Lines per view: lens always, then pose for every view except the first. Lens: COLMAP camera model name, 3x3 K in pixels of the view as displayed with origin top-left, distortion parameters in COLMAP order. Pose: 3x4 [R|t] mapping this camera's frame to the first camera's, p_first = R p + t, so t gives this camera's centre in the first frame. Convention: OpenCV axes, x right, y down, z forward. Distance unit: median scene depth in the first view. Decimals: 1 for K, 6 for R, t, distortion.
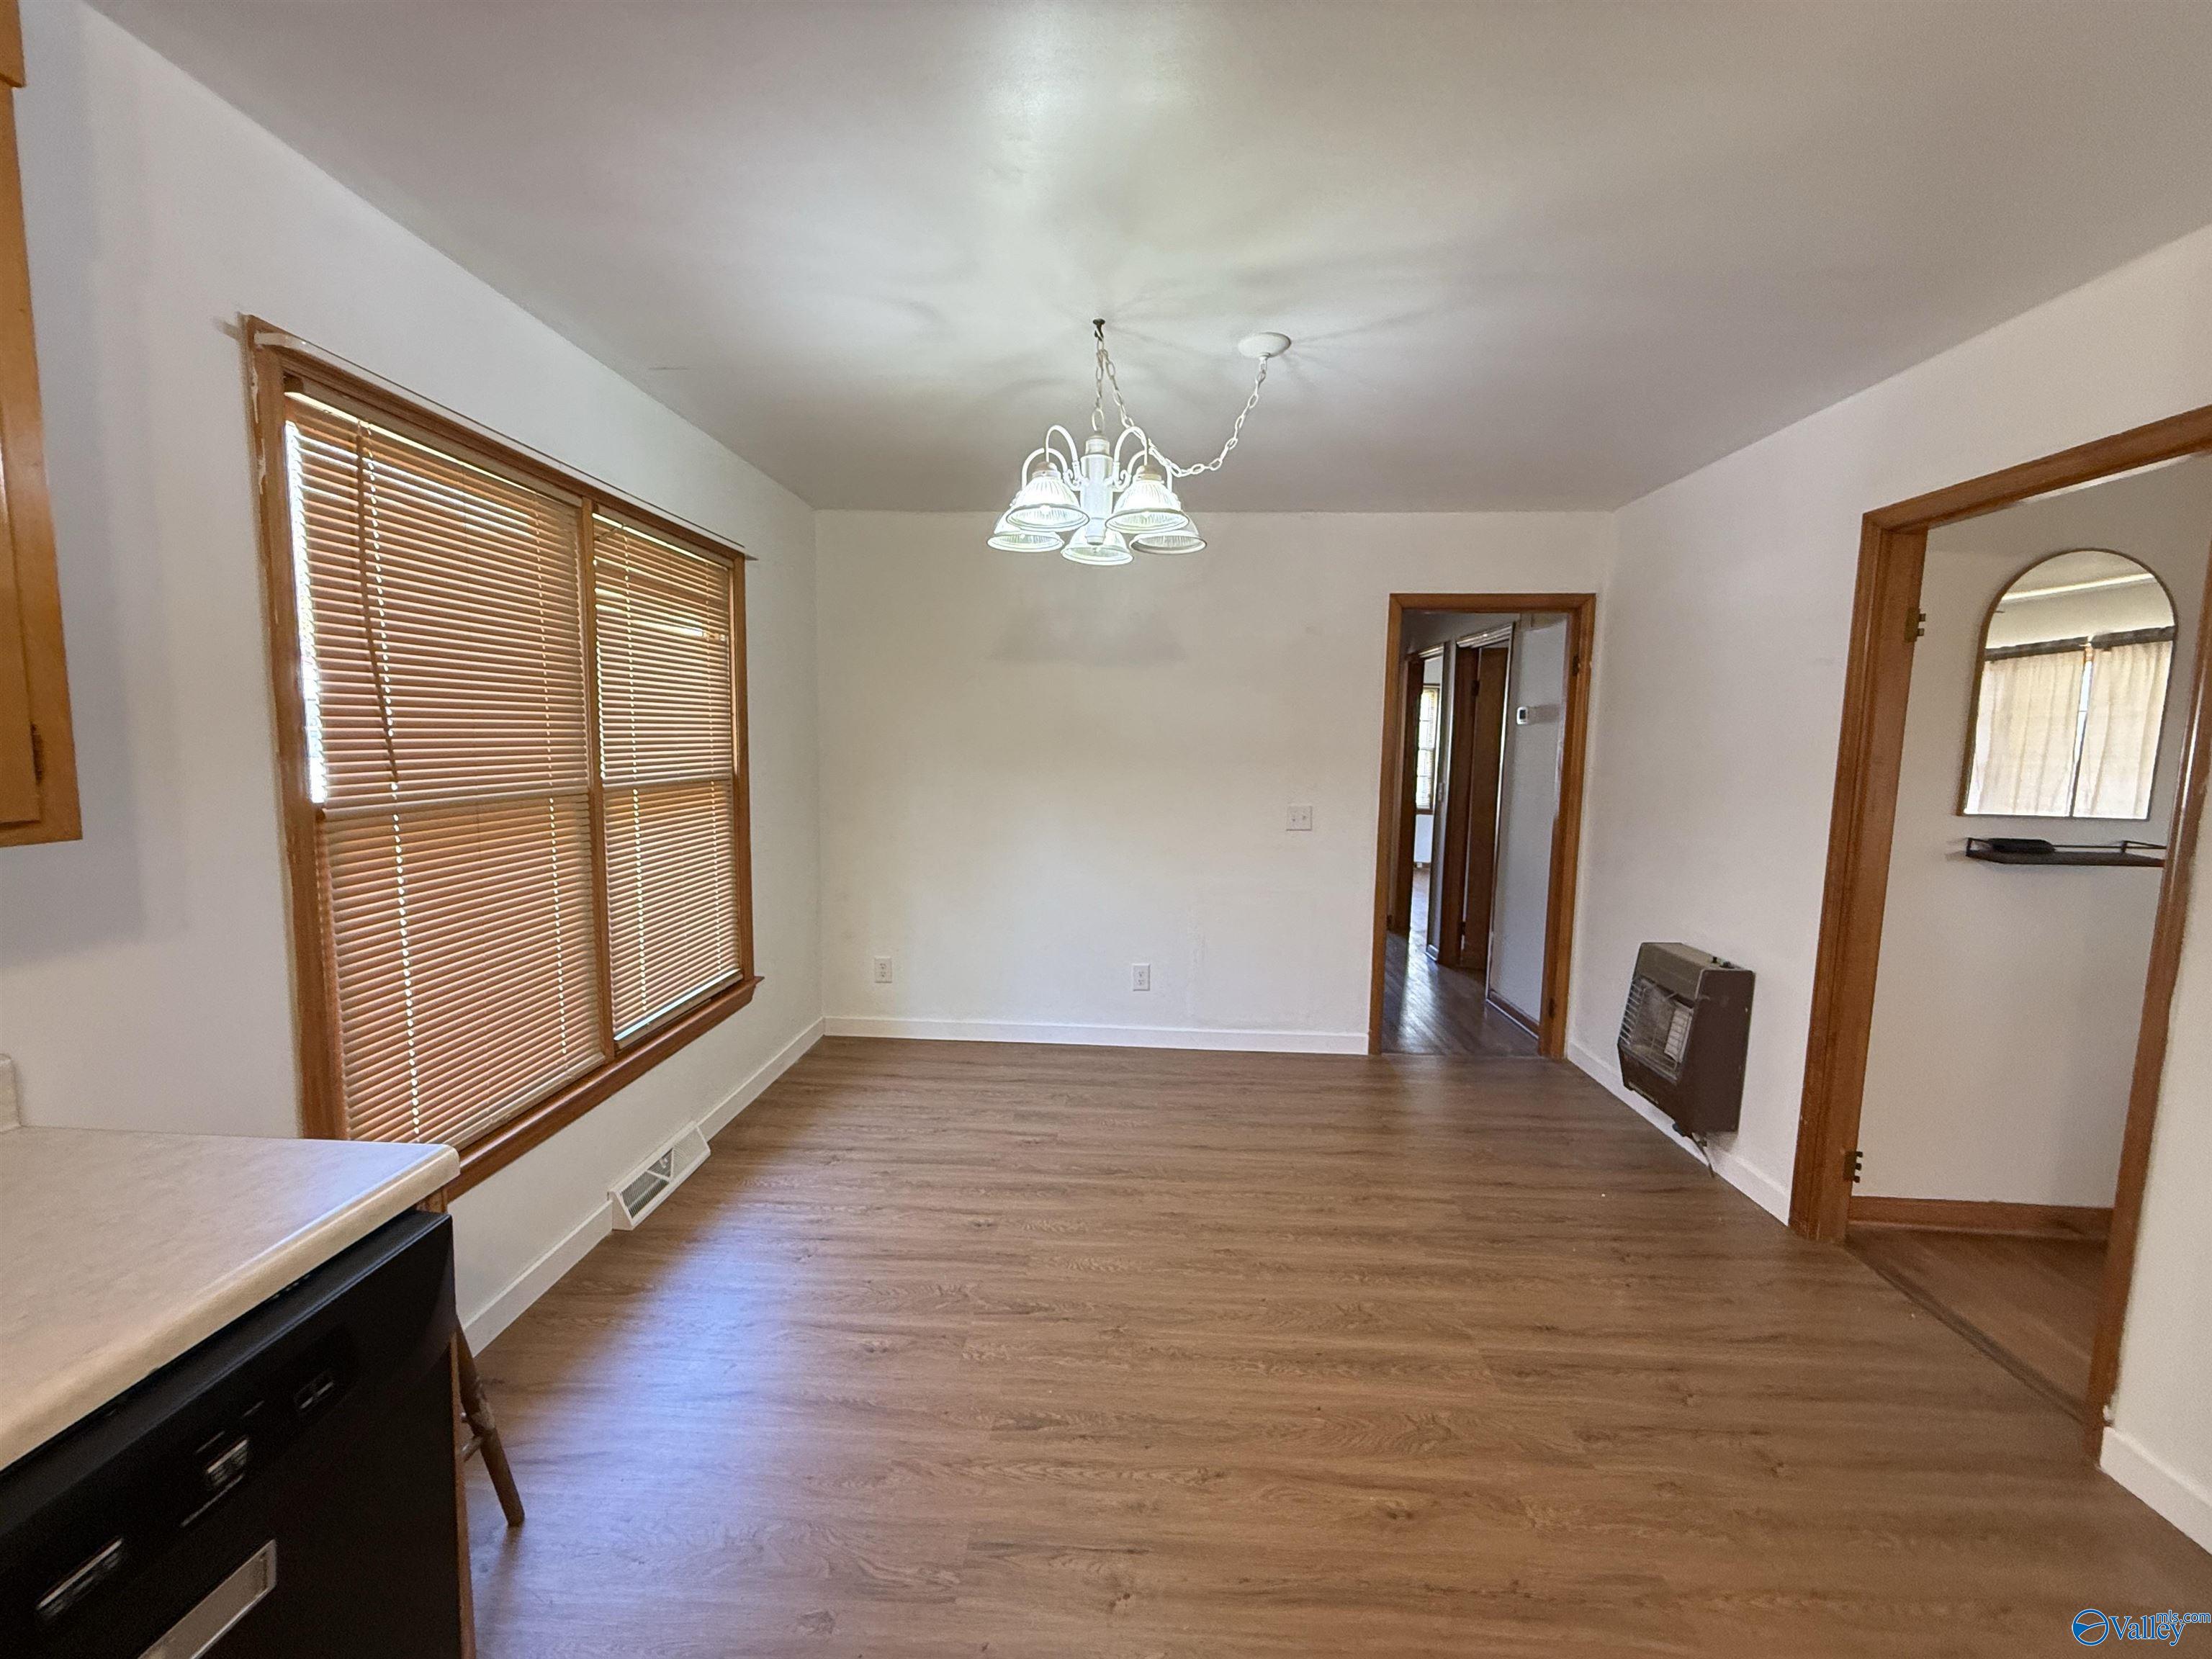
lens RADIAL K [[887.6, 0, 1106.0], [0, 887.6, 829.5], [0, 0, 1]] dist [0.001177, 0.000159]
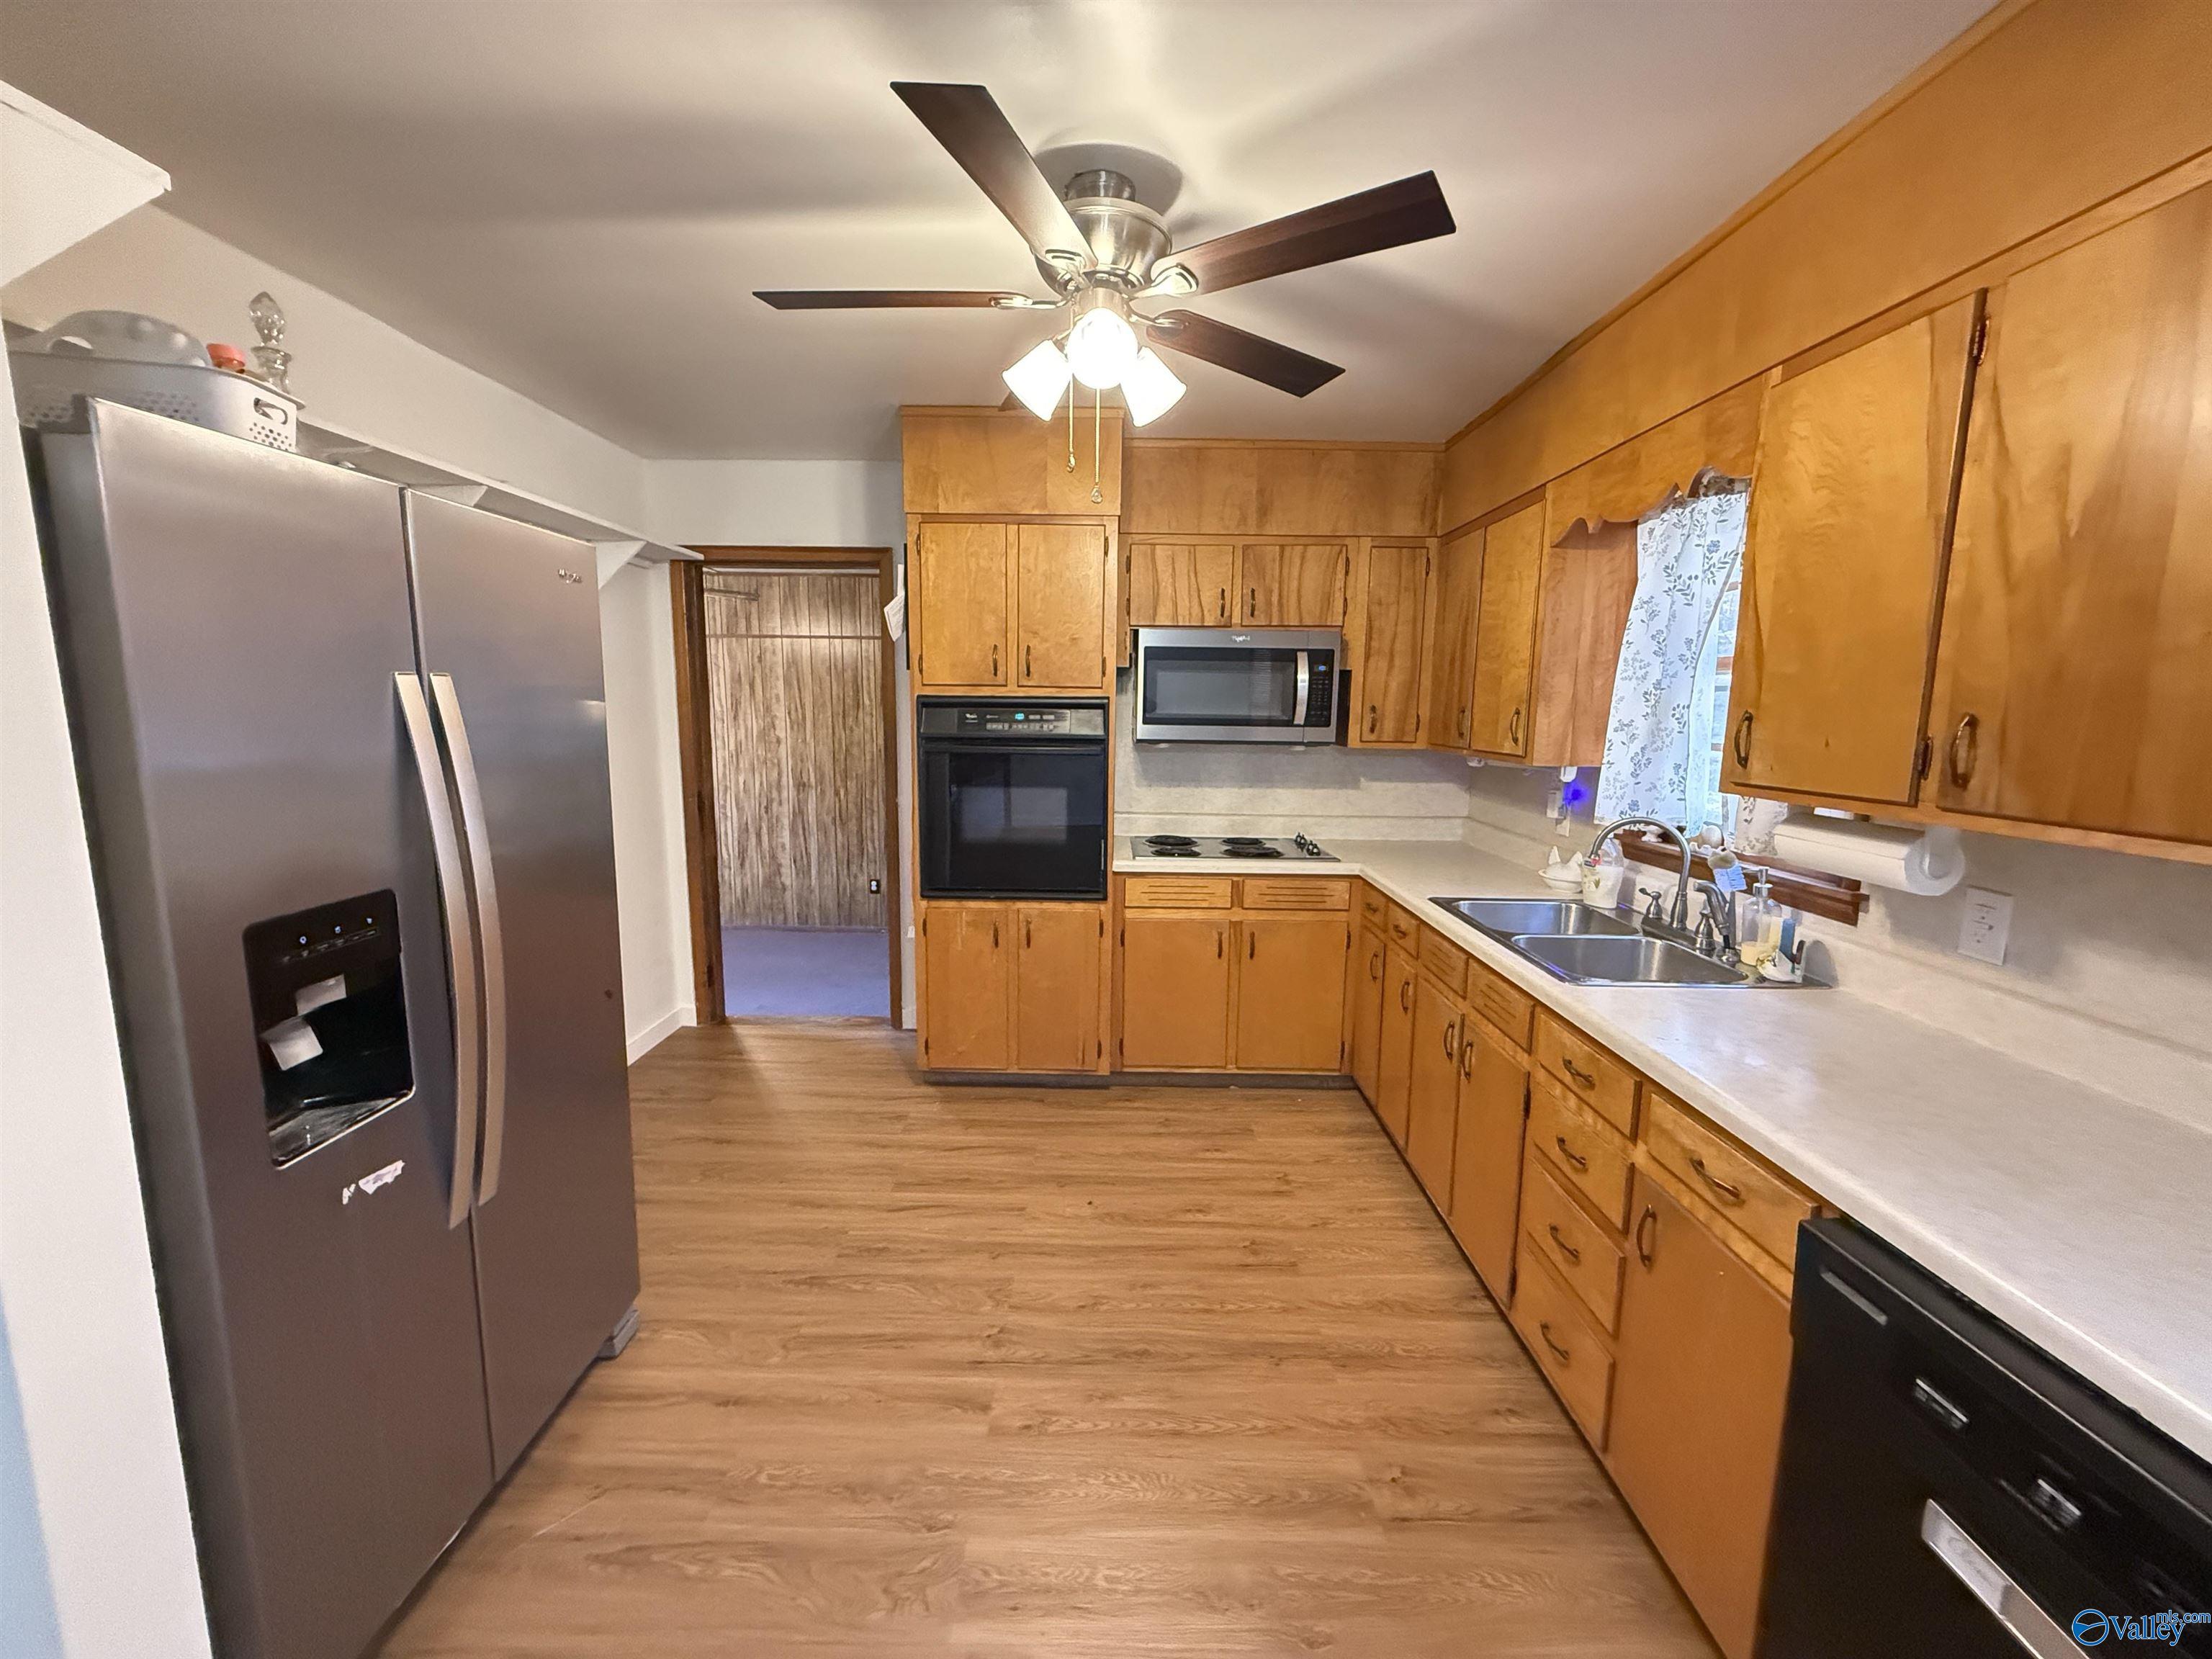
lens RADIAL K [[887.6, 0, 1106.0], [0, 887.6, 829.5], [0, 0, 1]] dist [0.001177, 0.000159]
pose [[-0.998796, -0.022560, -0.043556, 0.096375], [-0.032526, 0.969272, 0.243831, -0.201508], [0.036716, 0.244954, -0.968839, 1.834887]]
